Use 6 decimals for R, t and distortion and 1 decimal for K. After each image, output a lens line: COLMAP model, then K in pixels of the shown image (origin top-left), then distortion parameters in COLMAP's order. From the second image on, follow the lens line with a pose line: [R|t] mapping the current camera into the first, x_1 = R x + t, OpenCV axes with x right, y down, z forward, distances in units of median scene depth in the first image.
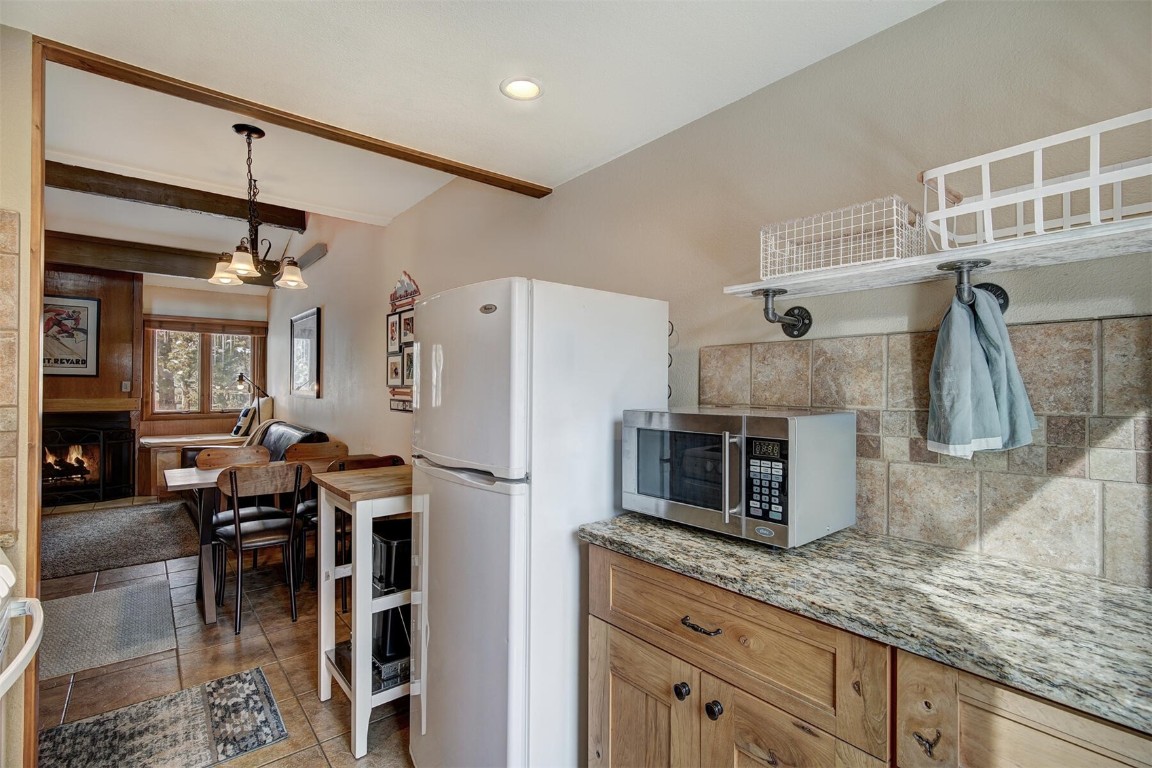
lens RADIAL K [[528.2, 0, 576.0], [0, 528.2, 384.0], [0, 0, 1]] dist [-0.001904, 0.000217]
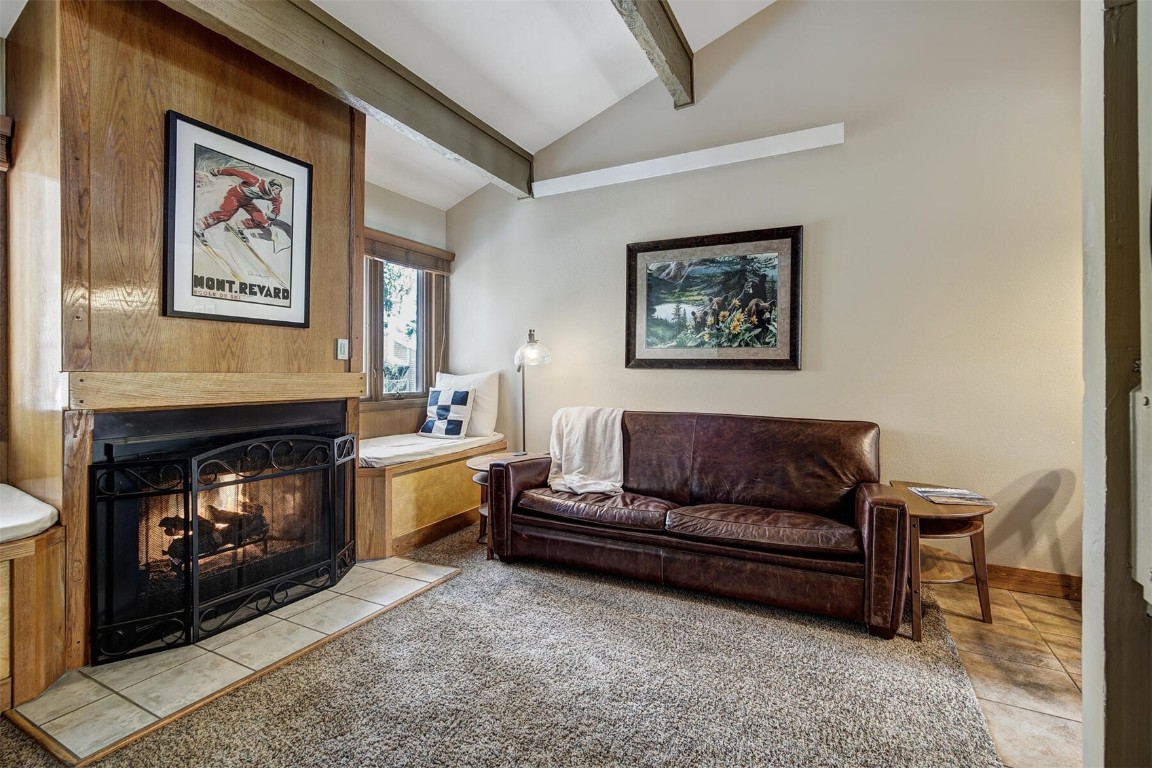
lens RADIAL K [[521.5, 0, 573.8], [0, 521.5, 368.5], [0, 0, 1]] dist [0.000611, 0.000120]
pose [[0.921047, -0.001423, 0.389449, -2.055154], [-0.000105, 0.999992, 0.003903, 0.051649], [-0.389451, -0.003636, 0.921040, 1.109537]]
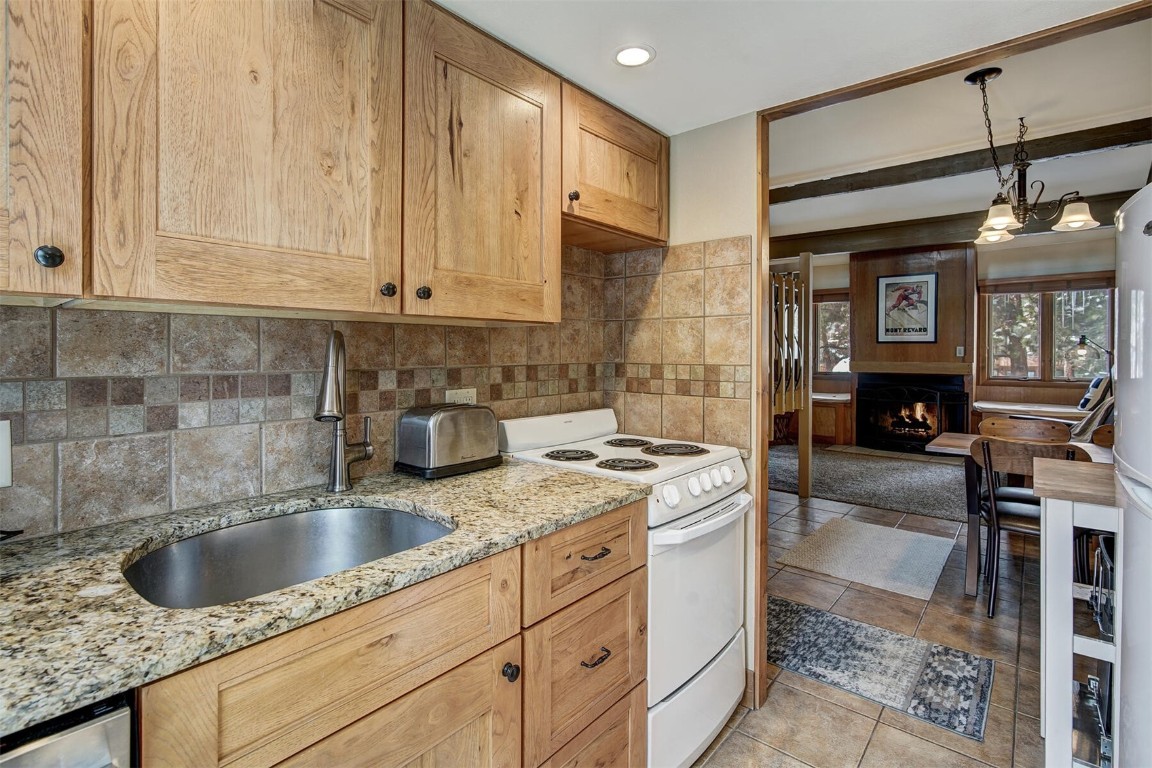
lens RADIAL K [[542.5, 0, 572.4], [0, 542.5, 353.0], [0, 0, 1]] dist [-0.001201, 0.000393]
pose [[0.174268, 0.002137, -0.984696, 0.188967], [0.005672, 0.999979, 0.003174, -0.000703], [0.984682, -0.006139, 0.174252, 0.121452]]
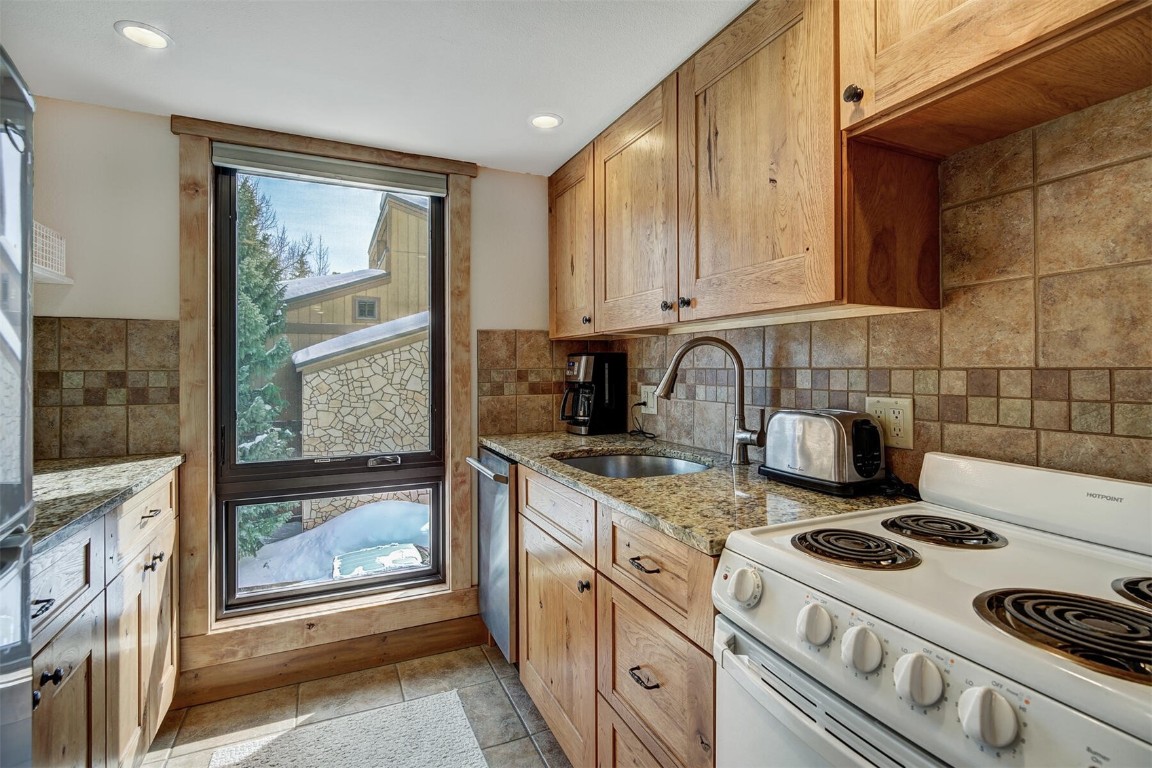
lens RADIAL K [[543.1, 0, 575.6], [0, 543.1, 358.4], [0, 0, 1]] dist [-0.003316, -0.000006]
pose [[-0.966877, 0.005380, 0.255186, -0.389754], [-0.000330, 0.999751, -0.022327, 0.022225], [-0.255242, -0.021671, -0.966634, 0.718752]]
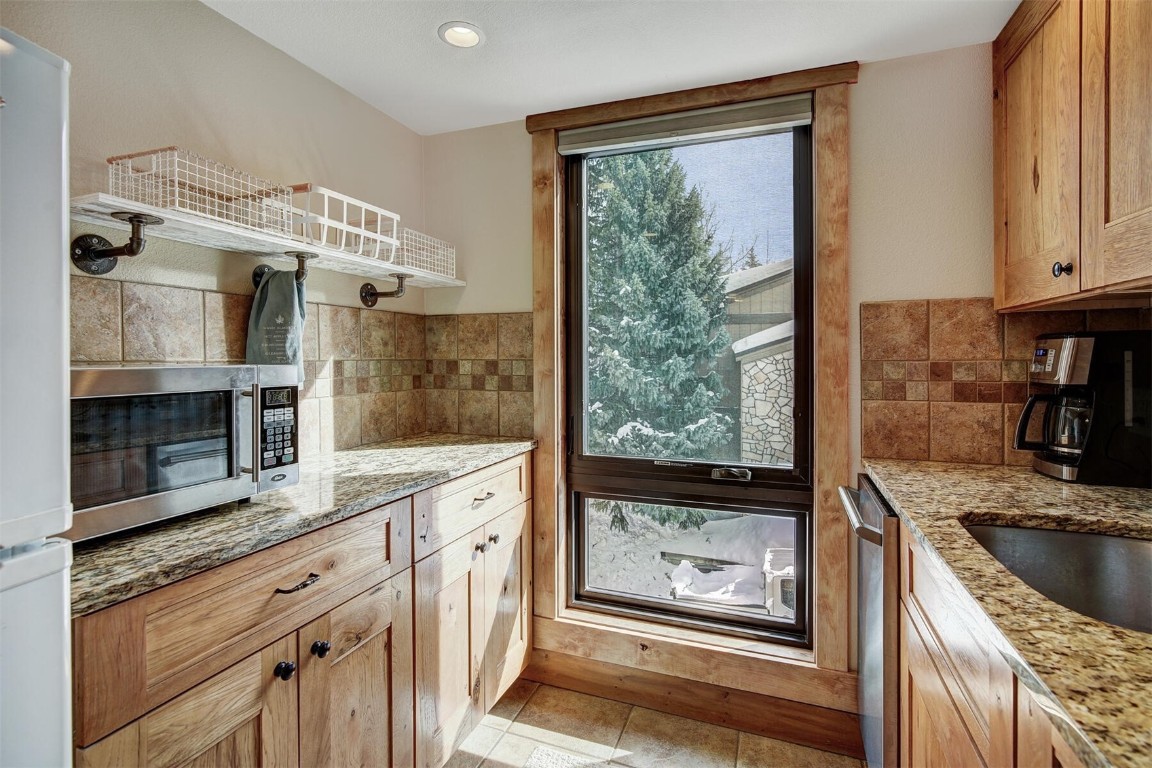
lens RADIAL K [[543.1, 0, 575.6], [0, 543.1, 358.4], [0, 0, 1]] dist [-0.003316, -0.000006]
pose [[-0.494738, -0.003708, 0.869034, -0.379612], [-0.006822, 0.999977, 0.000382, 0.019425], [-0.869015, -0.005739, -0.494752, 0.458736]]
